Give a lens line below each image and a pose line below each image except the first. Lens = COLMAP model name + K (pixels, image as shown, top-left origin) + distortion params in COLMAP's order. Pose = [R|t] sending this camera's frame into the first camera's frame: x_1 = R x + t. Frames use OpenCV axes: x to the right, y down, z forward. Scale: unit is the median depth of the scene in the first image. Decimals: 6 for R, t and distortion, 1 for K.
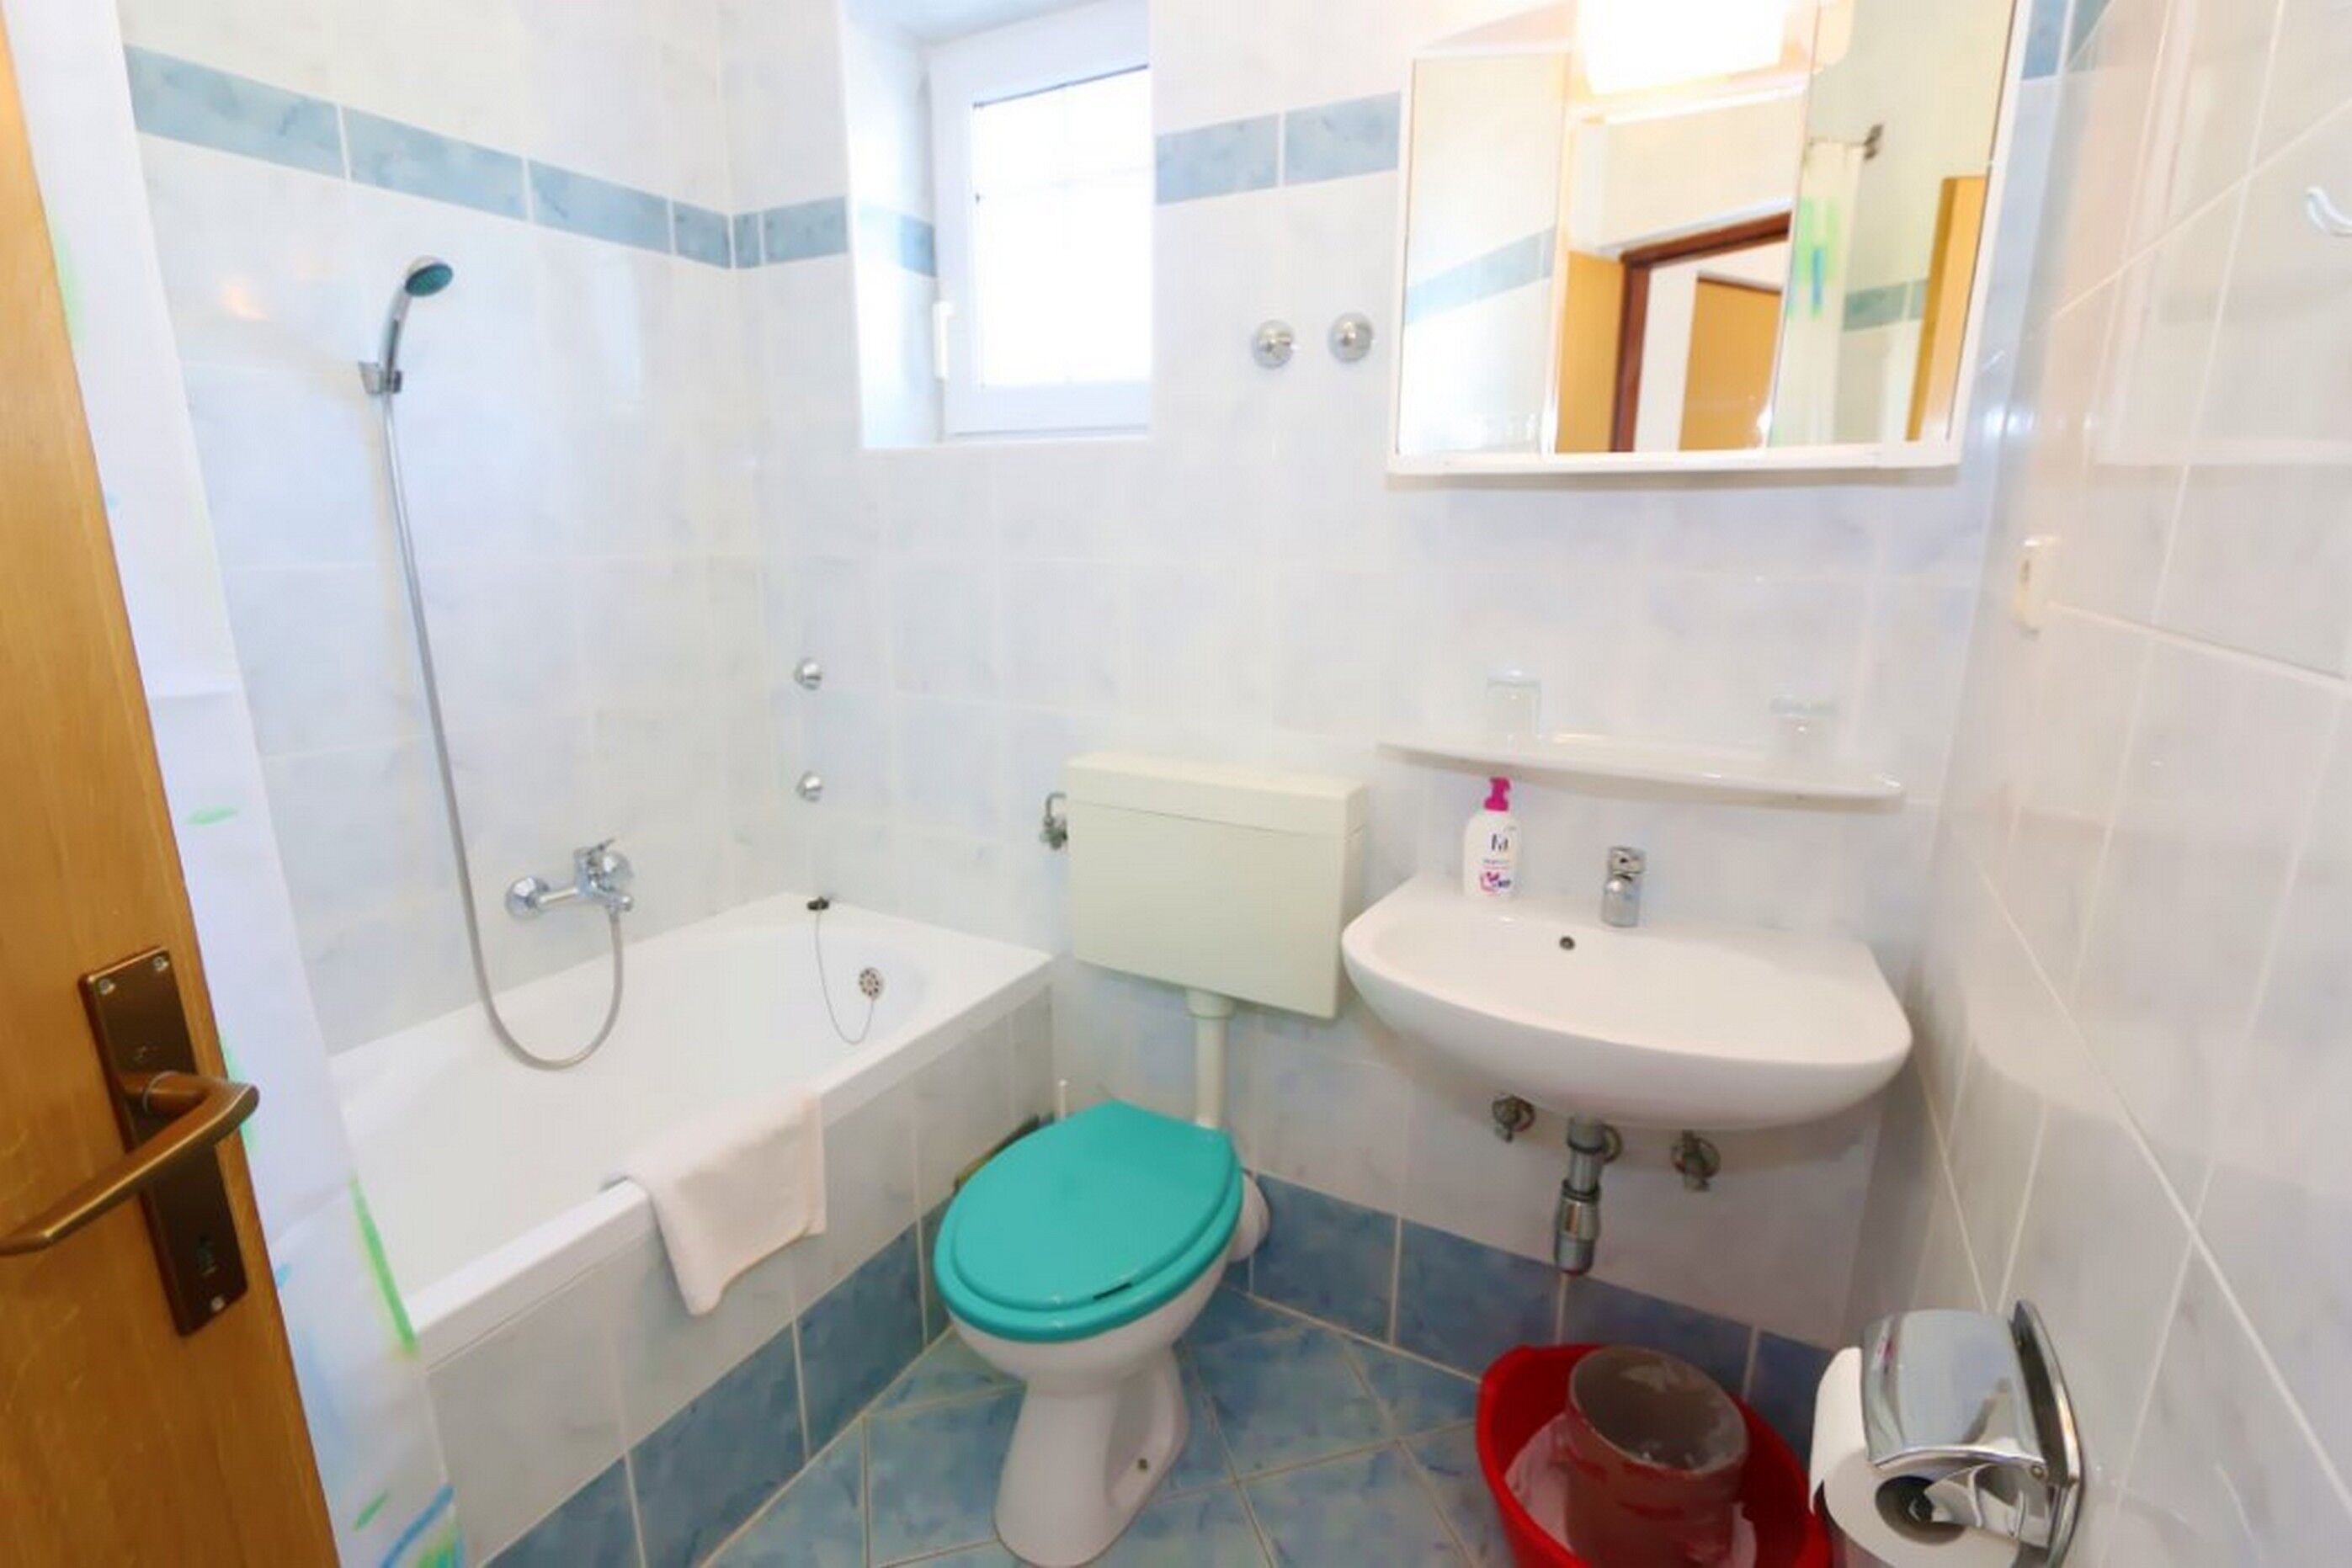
lens RADIAL K [[1080.1, 0, 1168.6], [0, 1080.1, 783.0], [0, 0, 1]] dist [-0.019232, 0.004215]
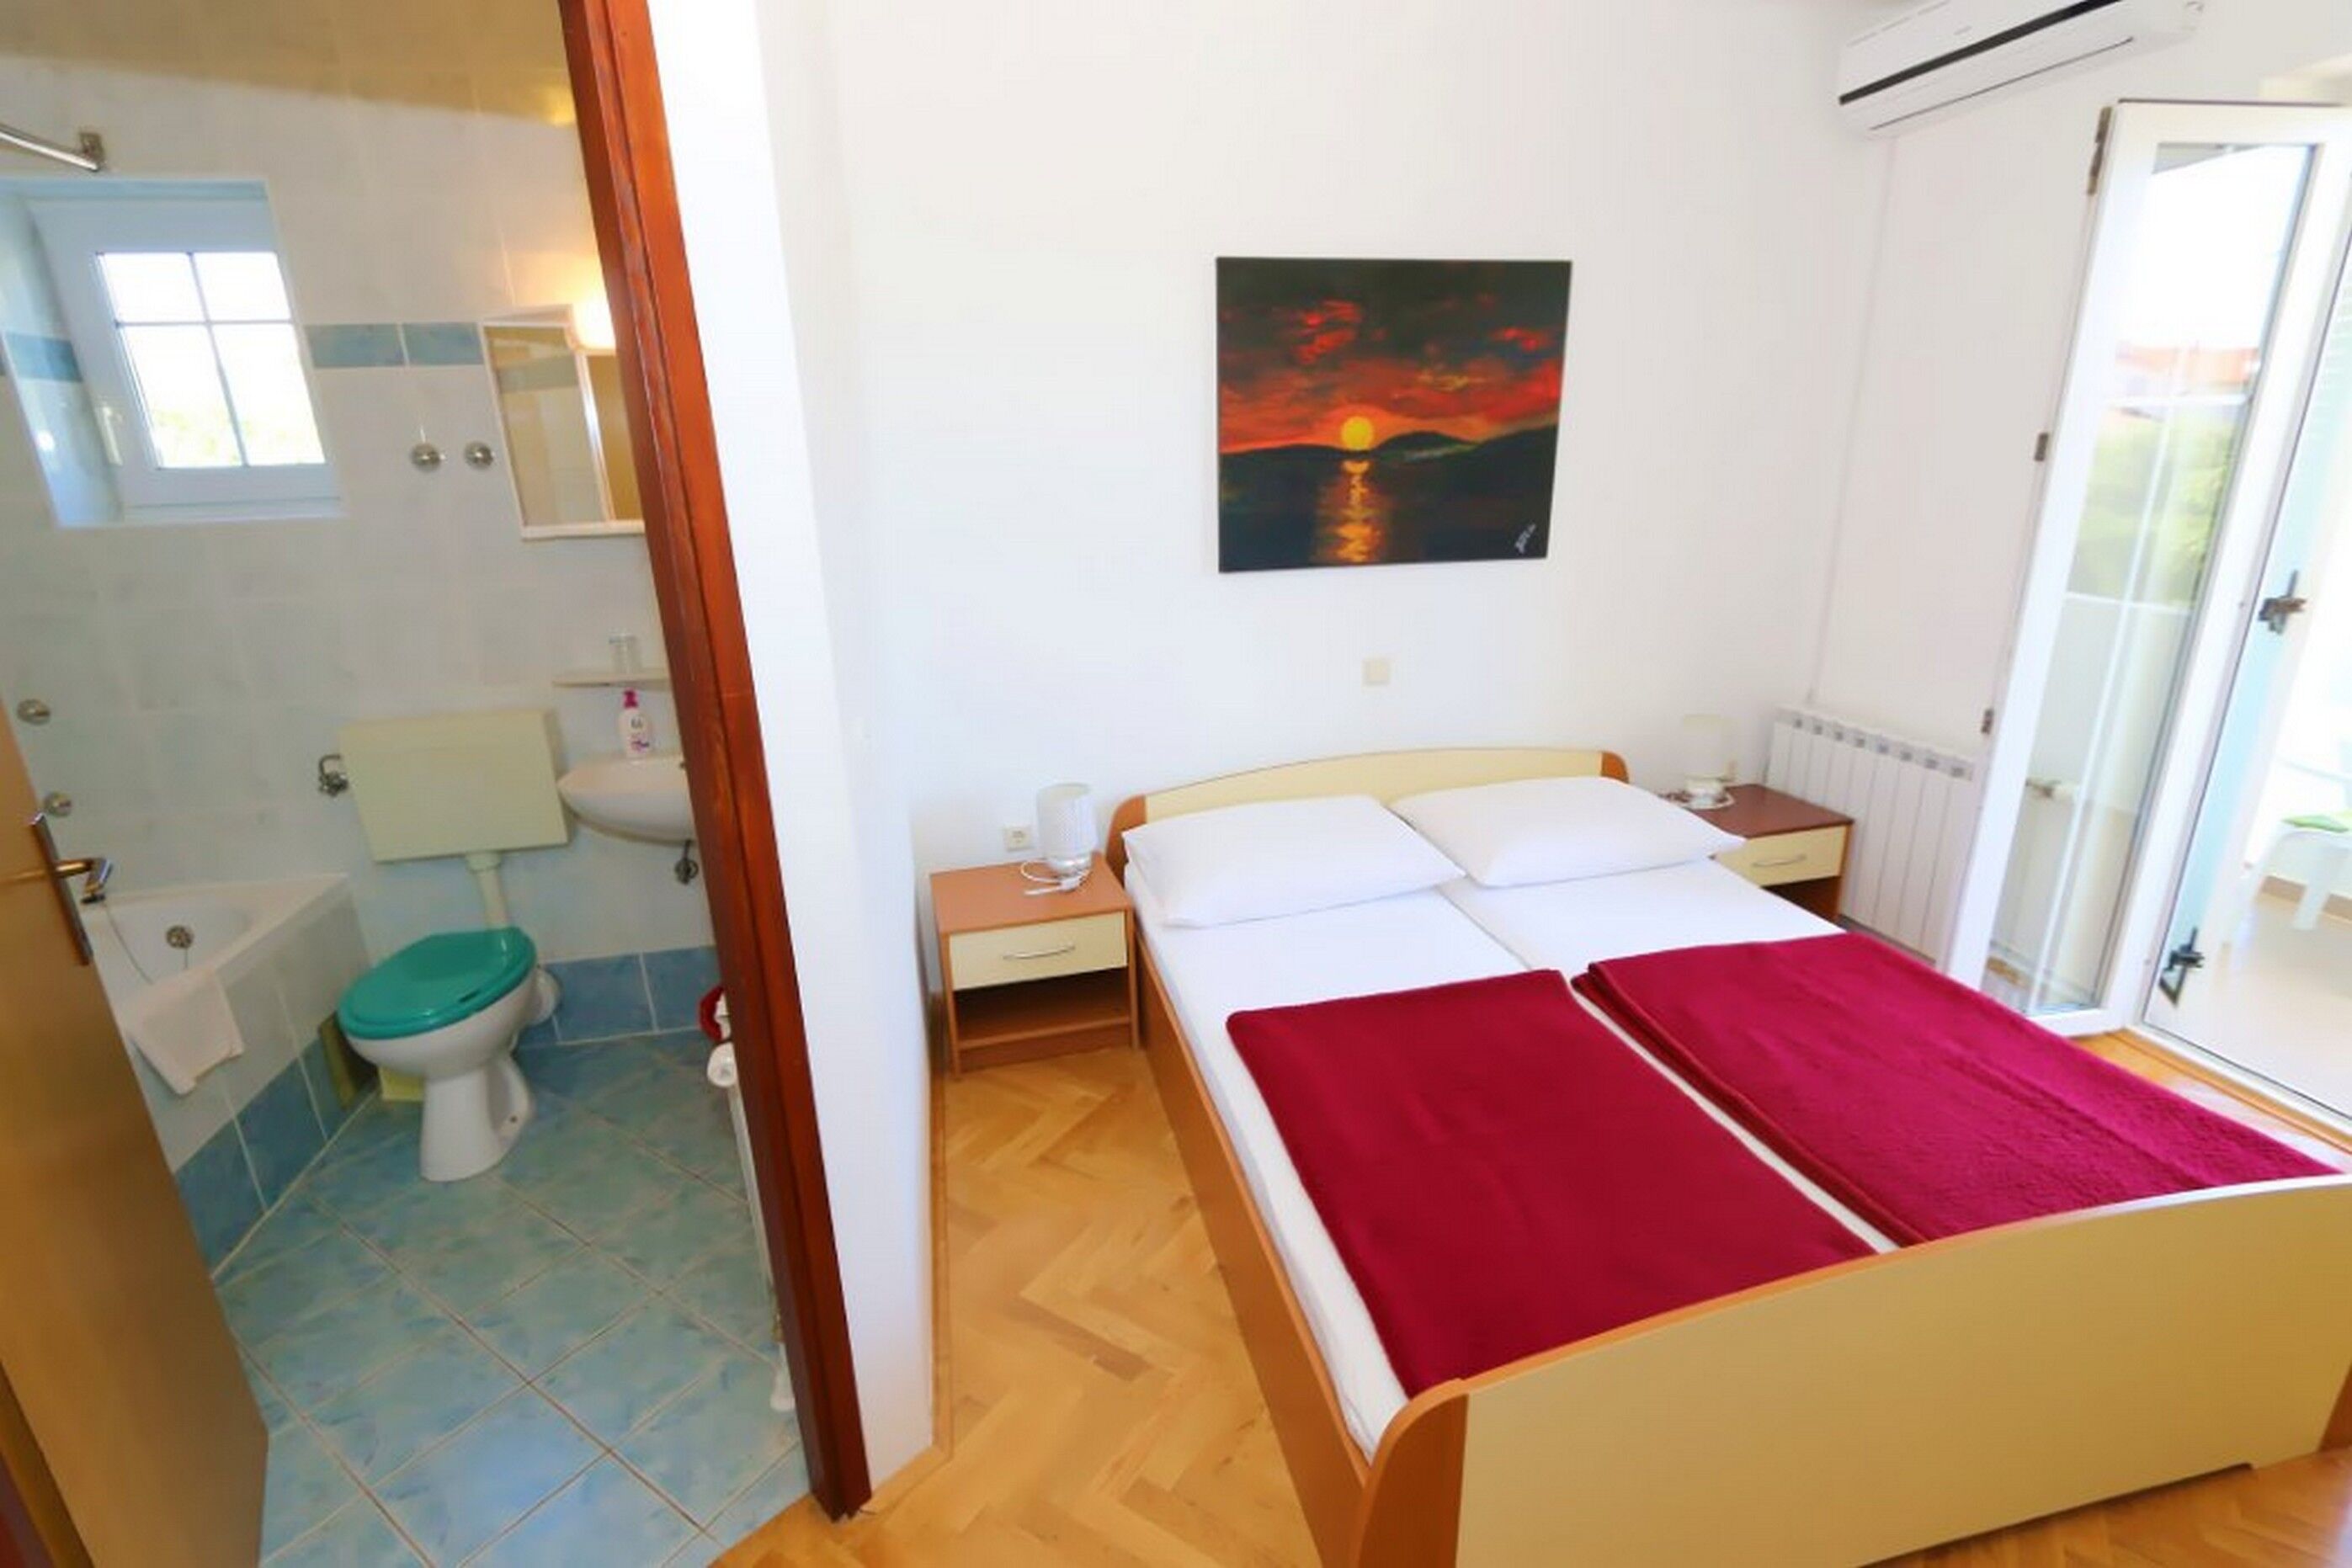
lens RADIAL K [[1080.1, 0, 1164.2], [0, 1080.1, 793.2], [0, 0, 1]] dist [-0.019232, 0.004215]
pose [[0.761030, -0.222847, 0.609240, -0.155864], [0.186794, 0.974647, 0.123173, 0.106095], [-0.621242, 0.020064, 0.783362, -0.982640]]
